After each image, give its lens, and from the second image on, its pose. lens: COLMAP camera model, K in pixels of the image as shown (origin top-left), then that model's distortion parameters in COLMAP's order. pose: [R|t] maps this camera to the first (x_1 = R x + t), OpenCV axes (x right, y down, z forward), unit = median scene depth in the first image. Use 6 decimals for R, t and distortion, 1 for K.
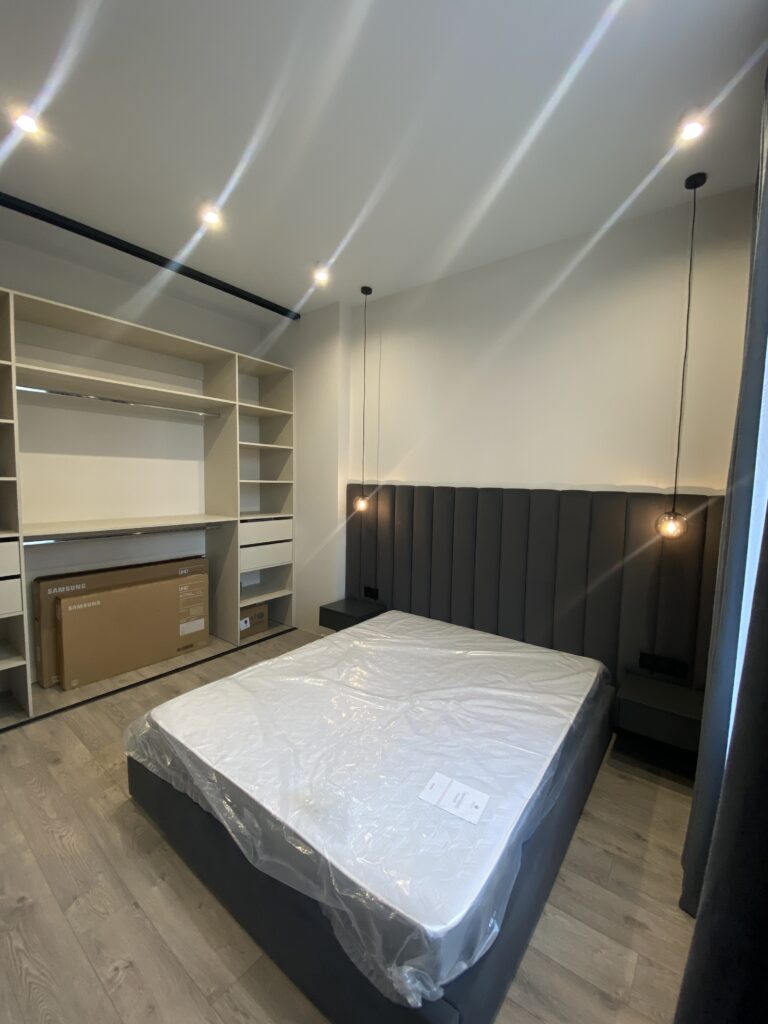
lens RADIAL K [[411.9, 0, 383.1], [0, 411.9, 511.4], [0, 0, 1]] dist [0.023315, -0.022788]
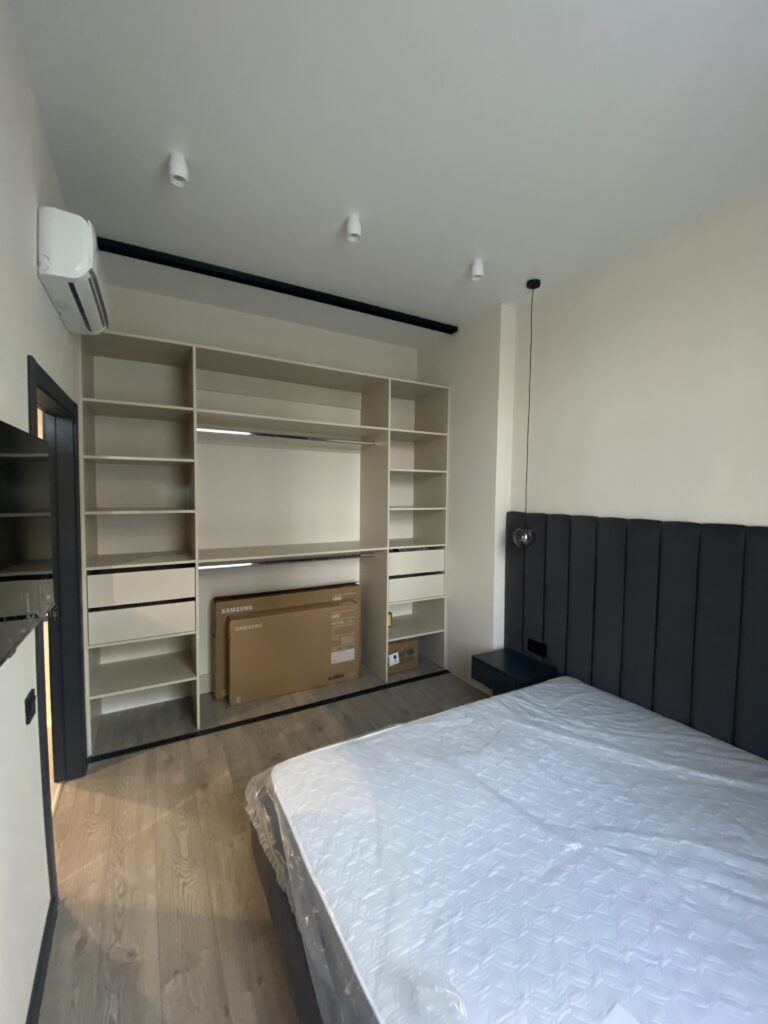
lens RADIAL K [[411.9, 0, 383.1], [0, 411.9, 511.4], [0, 0, 1]] dist [0.023315, -0.022788]
pose [[0.917426, 0.003783, -0.397889, 0.018808], [-0.019733, 0.999157, -0.035998, -0.035975], [0.397417, 0.040877, 0.916727, 0.134361]]
